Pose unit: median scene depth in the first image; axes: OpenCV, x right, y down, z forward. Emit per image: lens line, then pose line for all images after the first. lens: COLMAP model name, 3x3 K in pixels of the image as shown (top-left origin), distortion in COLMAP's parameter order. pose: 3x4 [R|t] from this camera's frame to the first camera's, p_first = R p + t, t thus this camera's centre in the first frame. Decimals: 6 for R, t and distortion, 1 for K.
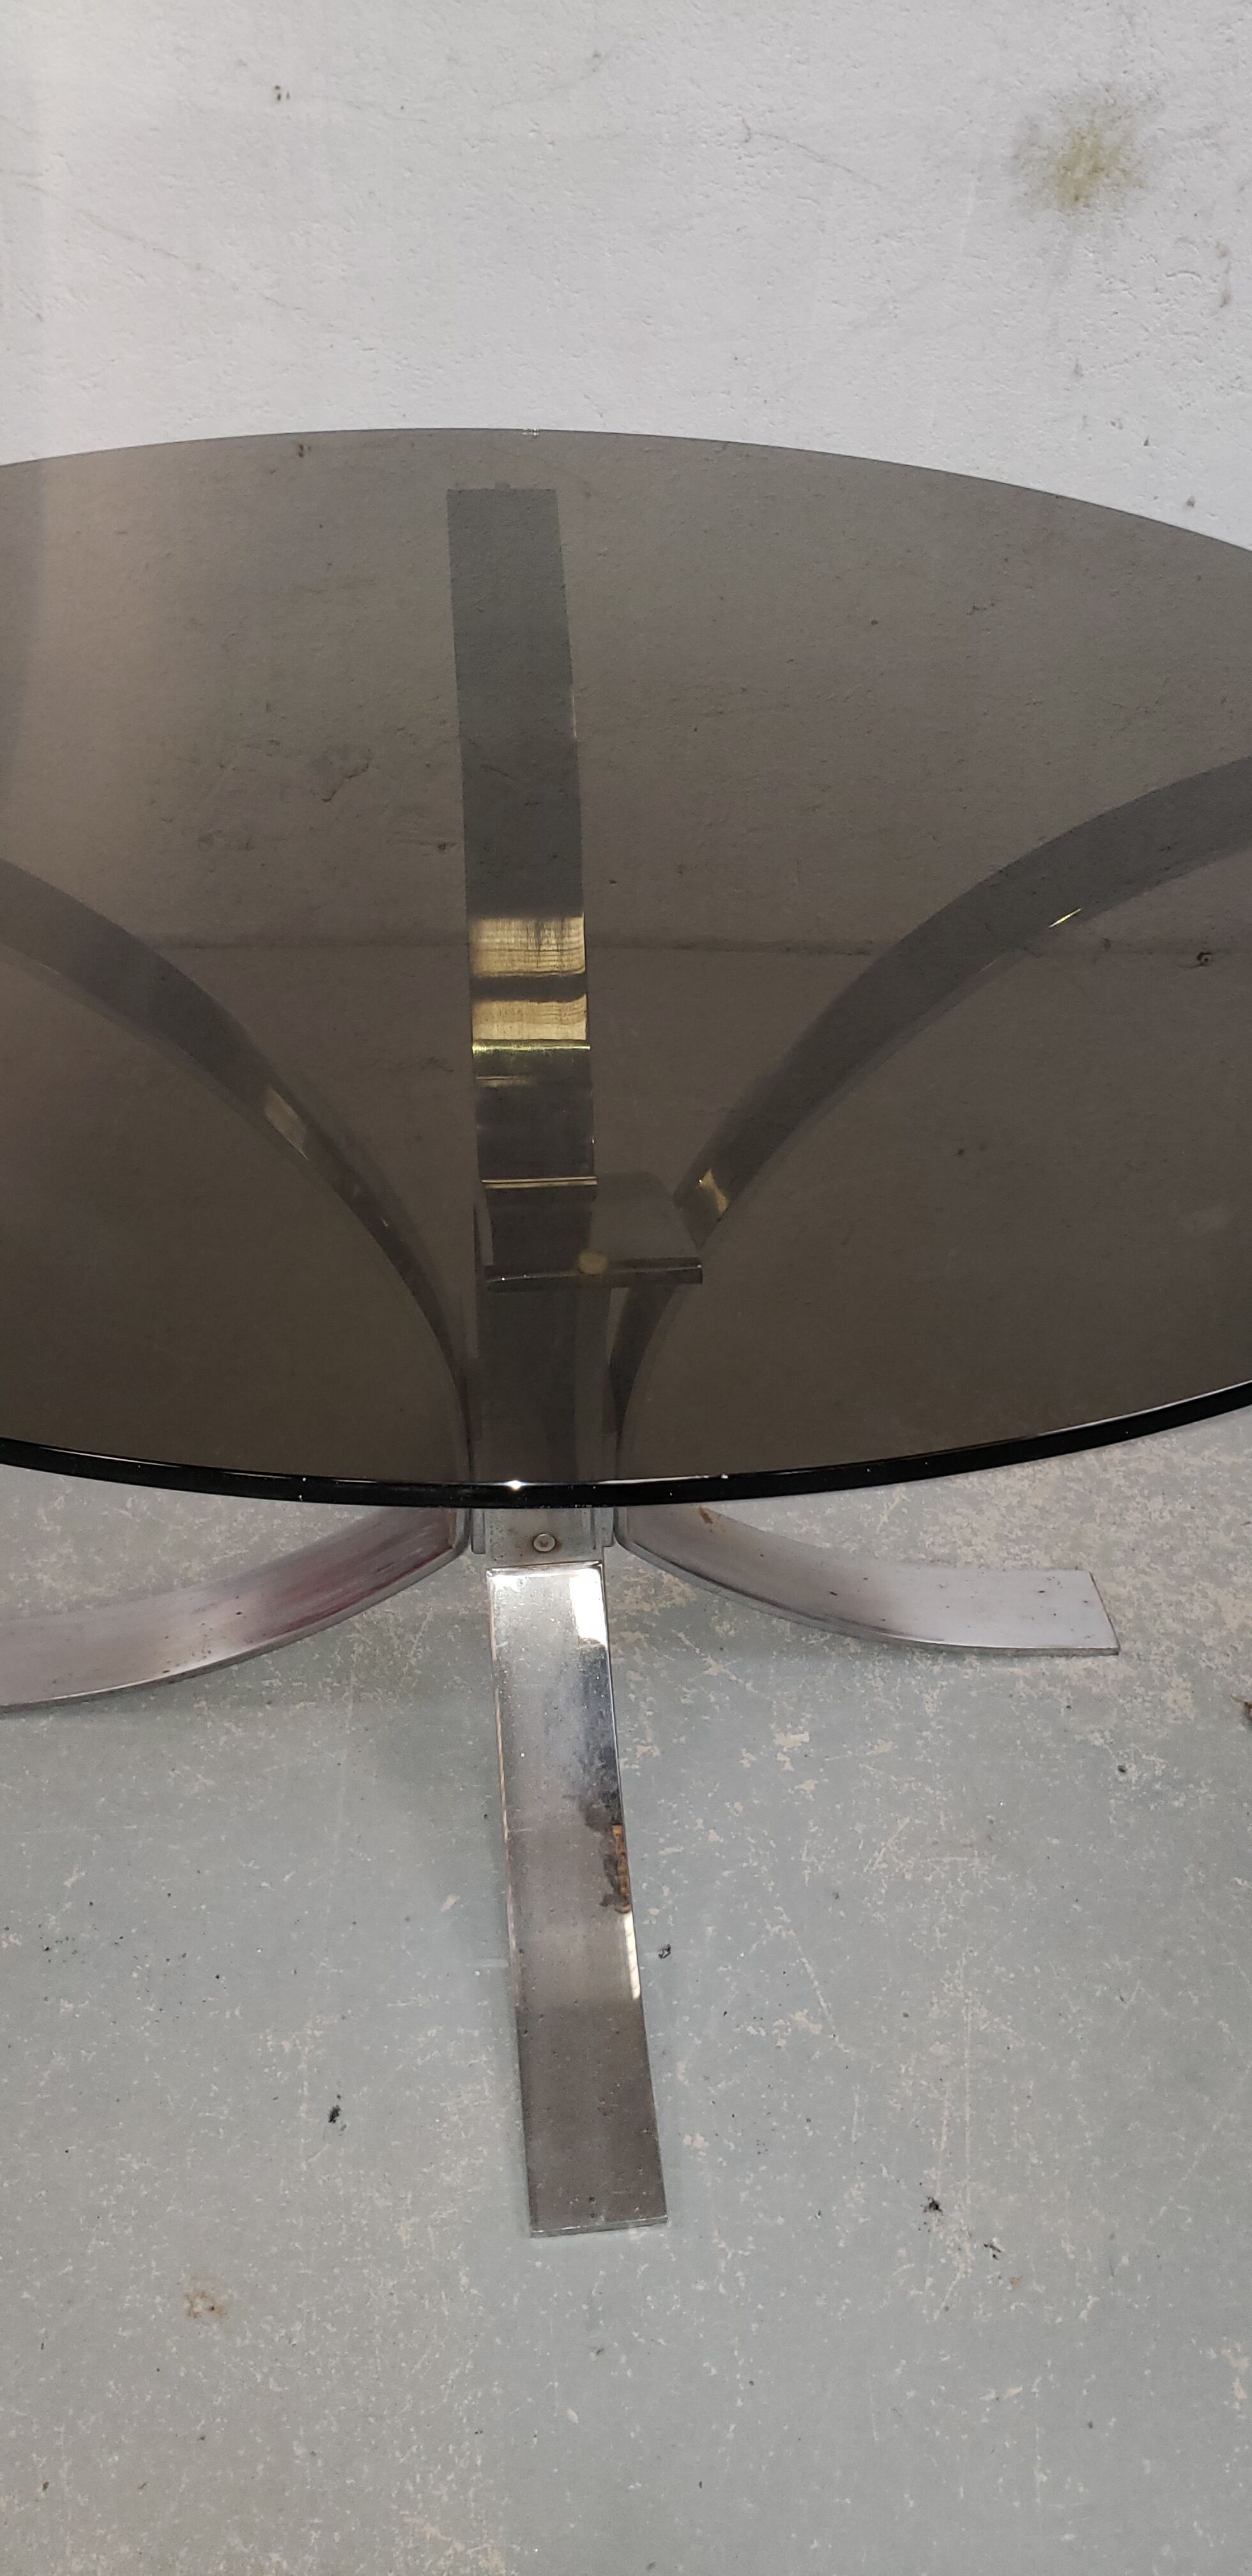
lens RADIAL K [[1978.4, 0, 587.4], [0, 1978.4, 1280.5], [0, 0, 1]] dist [-0.113681, 0.169423]
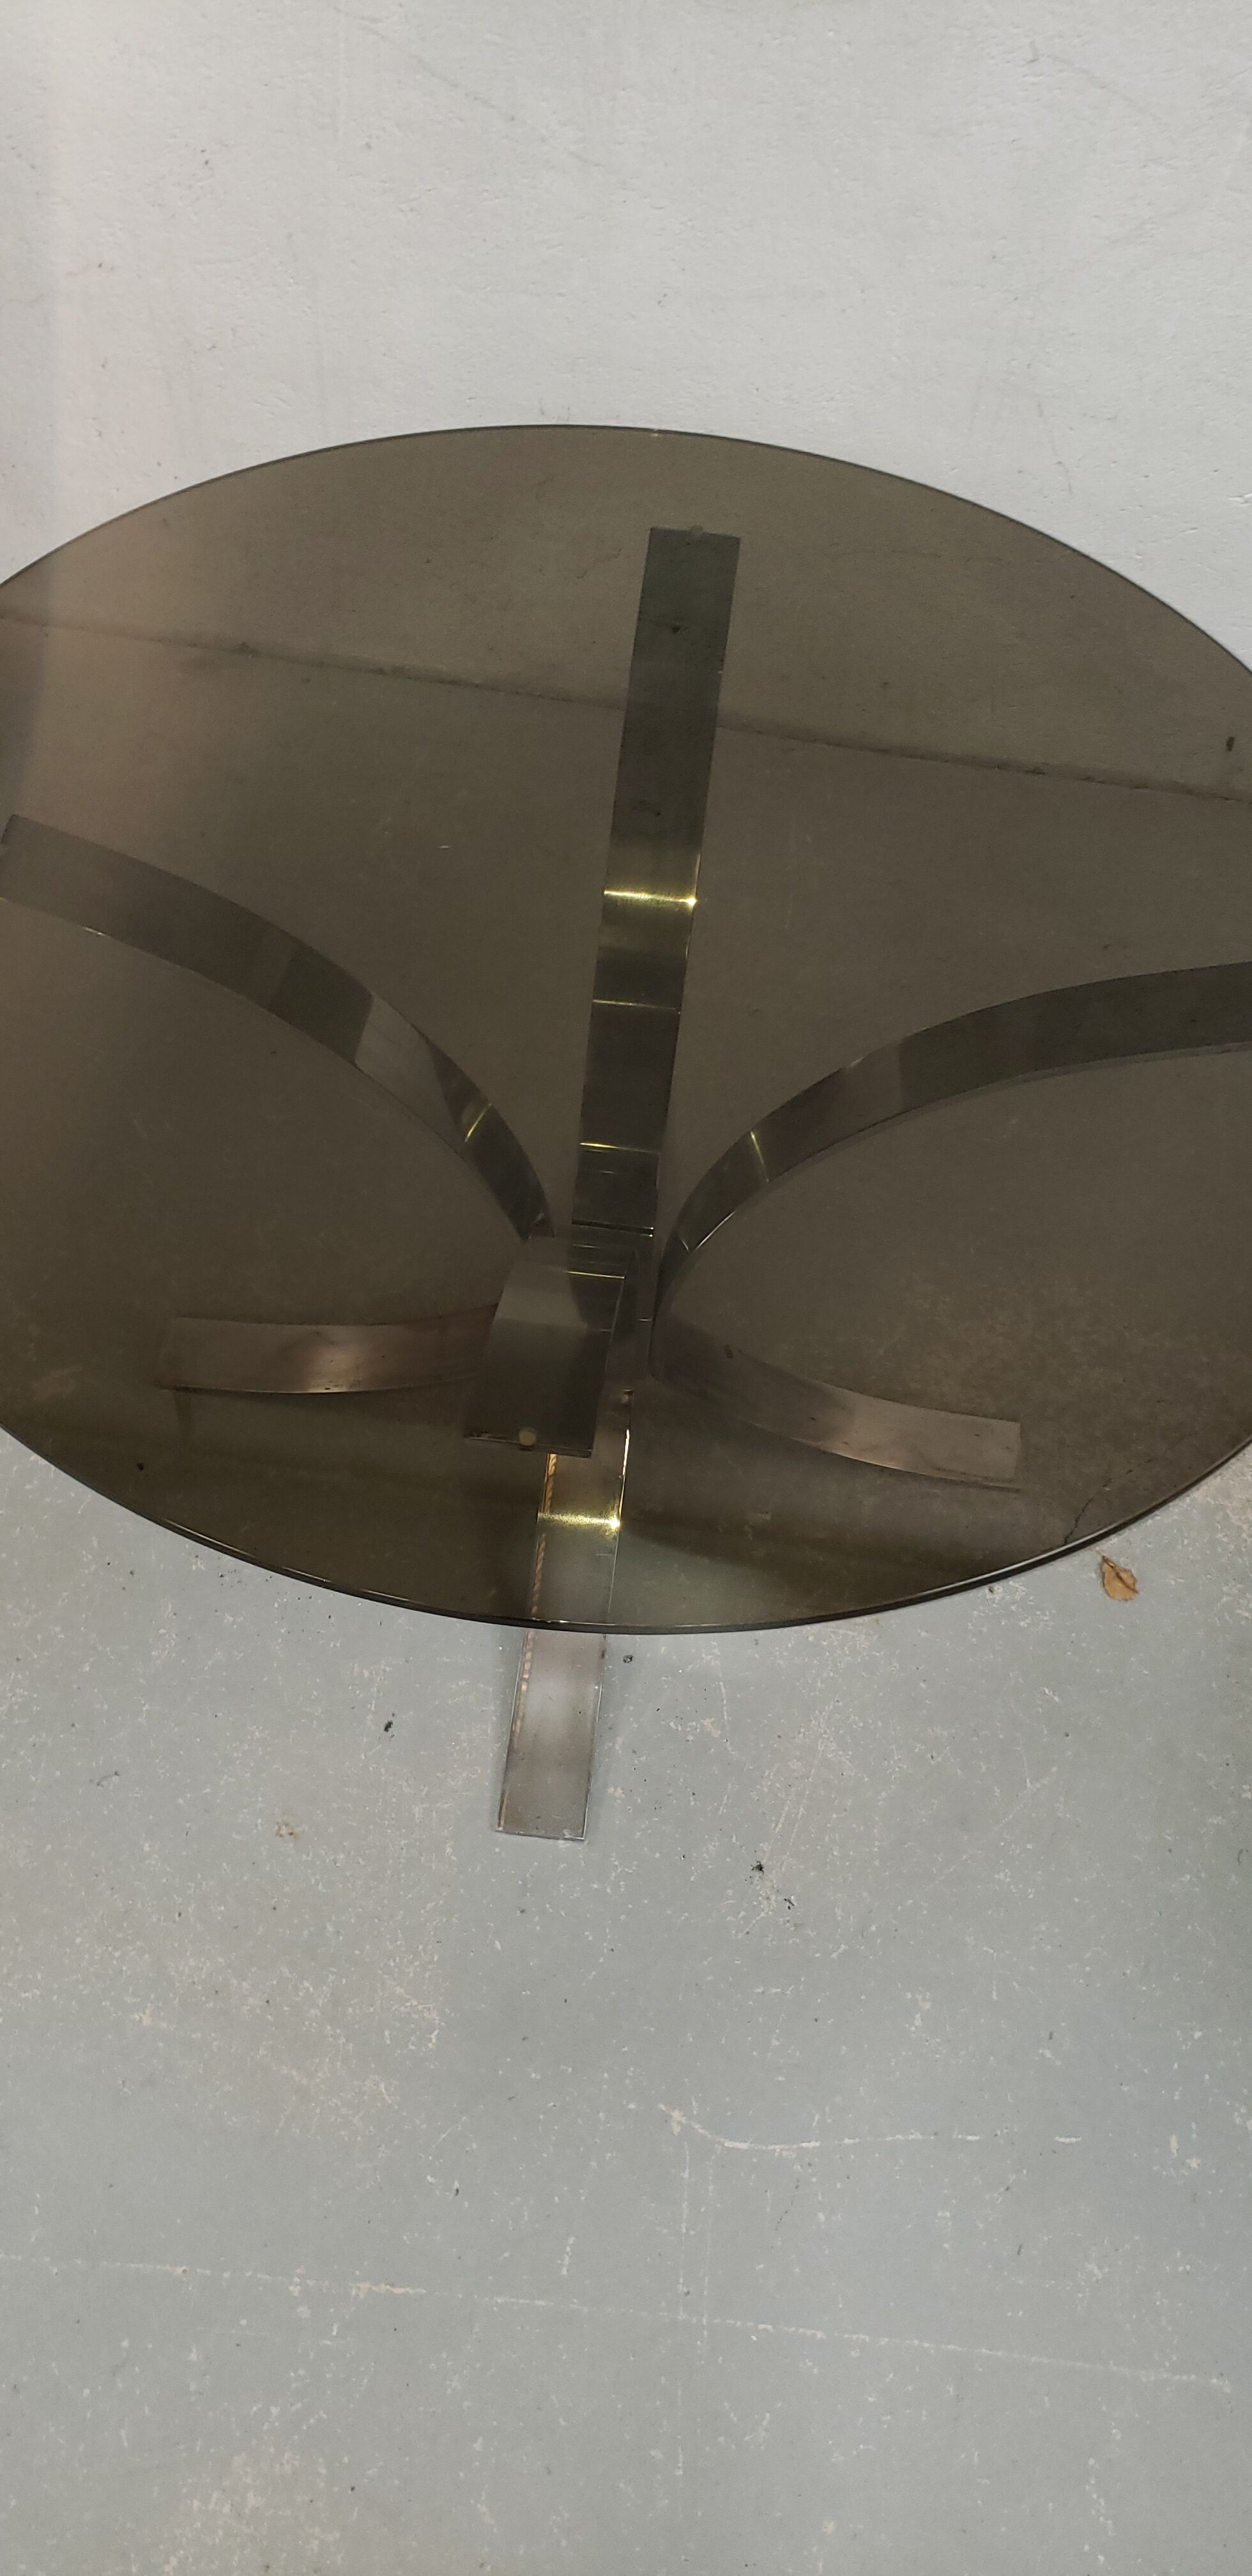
lens RADIAL K [[1874.2, 0, 596.5], [0, 1874.2, 1281.1], [0, 0, 1]] dist [0.002513, -0.059474]
pose [[0.978014, 0.181706, -0.102334, 0.116730], [-0.144079, 0.943517, 0.298356, -0.362698], [0.150767, -0.277052, 0.948953, -0.272044]]
